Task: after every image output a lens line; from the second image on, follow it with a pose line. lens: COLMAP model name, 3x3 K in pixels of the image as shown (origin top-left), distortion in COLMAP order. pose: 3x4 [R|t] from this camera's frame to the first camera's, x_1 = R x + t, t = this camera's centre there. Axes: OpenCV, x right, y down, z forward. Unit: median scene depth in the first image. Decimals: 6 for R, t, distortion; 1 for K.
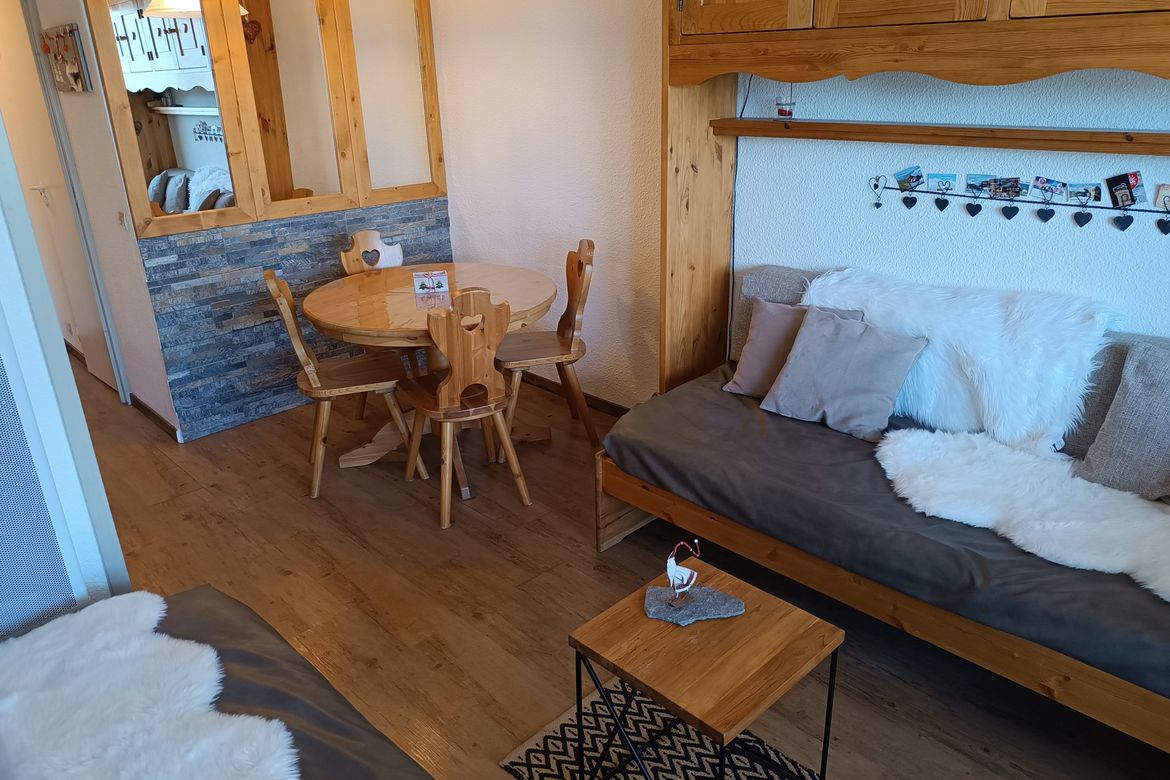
lens RADIAL K [[835.5, 0, 585.0], [0, 835.5, 390.0], [0, 0, 1]] dist [0.065912, -0.117843]
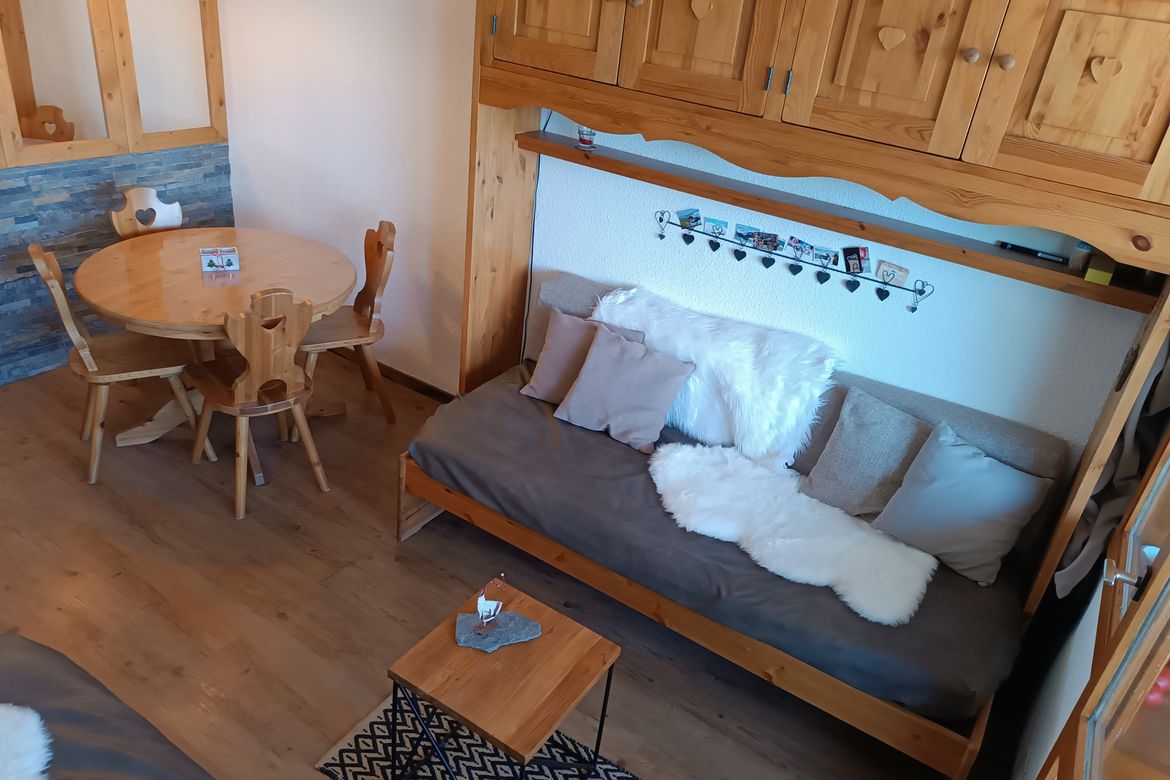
lens RADIAL K [[835.5, 0, 585.0], [0, 835.5, 390.0], [0, 0, 1]] dist [0.065912, -0.117843]
pose [[0.963326, 0.015114, 0.267909, -0.045927], [-0.048352, 0.991847, 0.117905, -0.140487], [-0.263942, -0.126535, 0.956203, -0.064747]]
